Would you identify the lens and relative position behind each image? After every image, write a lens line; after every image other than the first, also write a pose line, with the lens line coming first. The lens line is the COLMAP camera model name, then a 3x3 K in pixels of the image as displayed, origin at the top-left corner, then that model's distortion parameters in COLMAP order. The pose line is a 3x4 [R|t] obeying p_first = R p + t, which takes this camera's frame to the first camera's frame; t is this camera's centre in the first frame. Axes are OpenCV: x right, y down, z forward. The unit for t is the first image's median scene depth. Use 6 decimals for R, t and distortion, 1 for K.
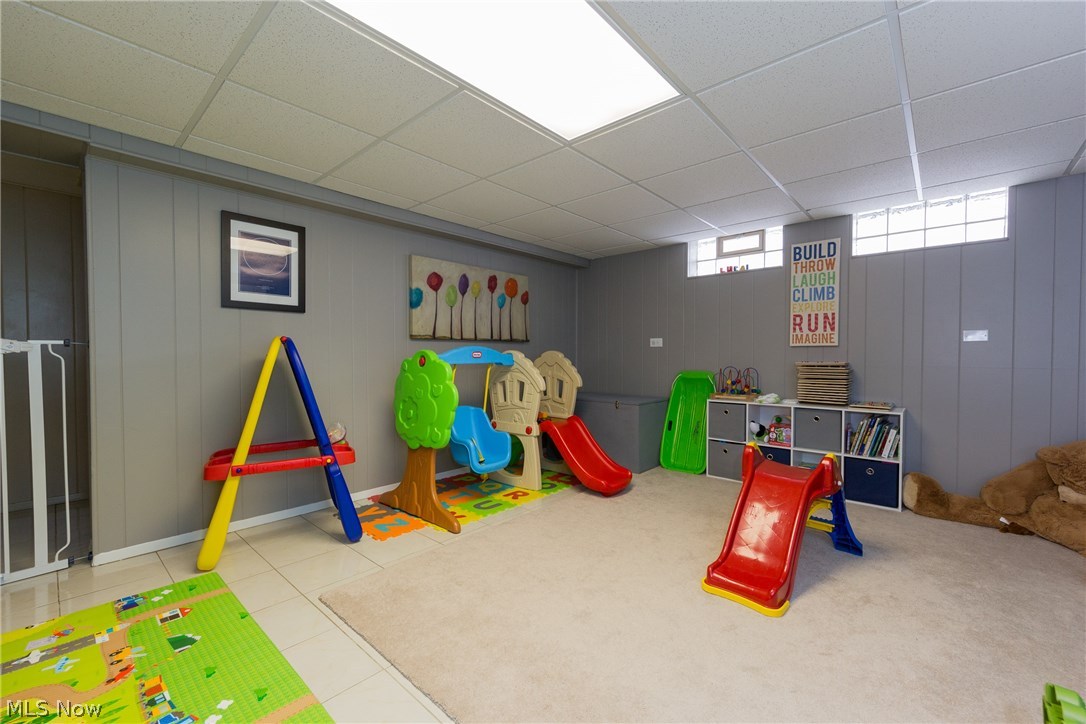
lens RADIAL K [[452.6, 0, 544.7], [0, 452.6, 359.5], [0, 0, 1]] dist [0.004096, -0.001252]
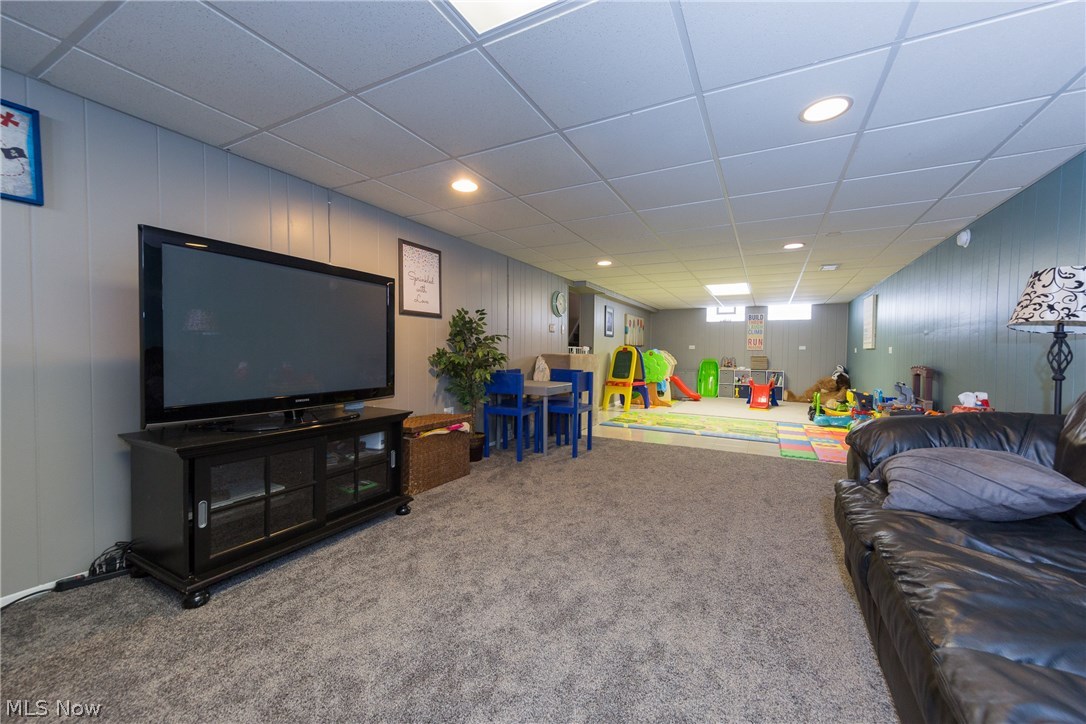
lens RADIAL K [[414.0, 0, 551.1], [0, 414.0, 358.0], [0, 0, 1]] dist [0.007598, -0.000014]
pose [[0.969677, 0.006060, 0.244317, -1.329542], [-0.007924, 0.999947, 0.006647, 0.014247], [-0.244263, -0.008381, 0.969673, -1.263415]]
